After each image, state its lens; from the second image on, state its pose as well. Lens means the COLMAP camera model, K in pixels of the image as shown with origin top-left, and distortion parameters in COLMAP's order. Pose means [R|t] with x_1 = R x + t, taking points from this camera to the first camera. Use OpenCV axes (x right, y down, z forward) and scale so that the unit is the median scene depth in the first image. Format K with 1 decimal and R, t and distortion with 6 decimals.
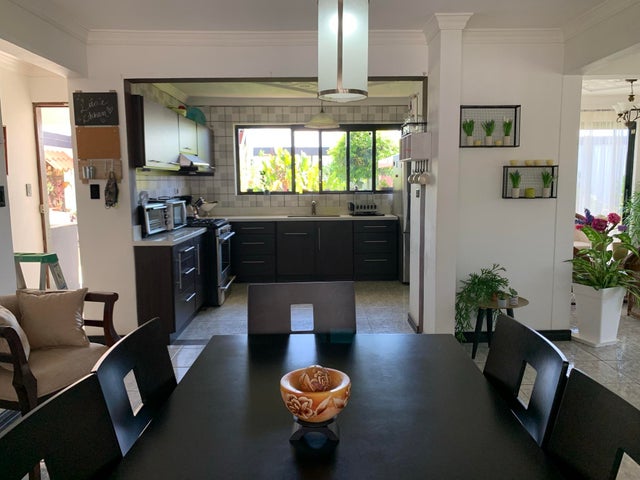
lens RADIAL K [[488.1, 0, 330.2], [0, 488.1, 237.8], [0, 0, 1]] dist [0.045145, -0.060319]
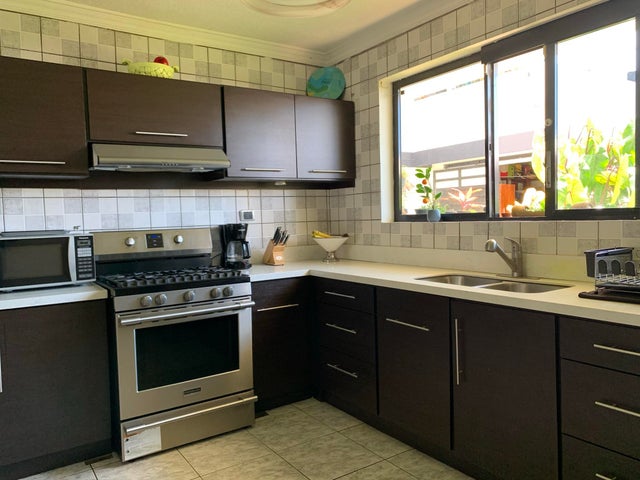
lens RADIAL K [[492.5, 0, 318.1], [0, 492.5, 238.5], [0, 0, 1]] dist [0.046094, -0.051366]
pose [[0.541538, 0.028648, -0.840188, 0.196633], [-0.061459, 0.998094, -0.005581, -0.063947], [0.838426, 0.054659, 0.542267, 0.677272]]
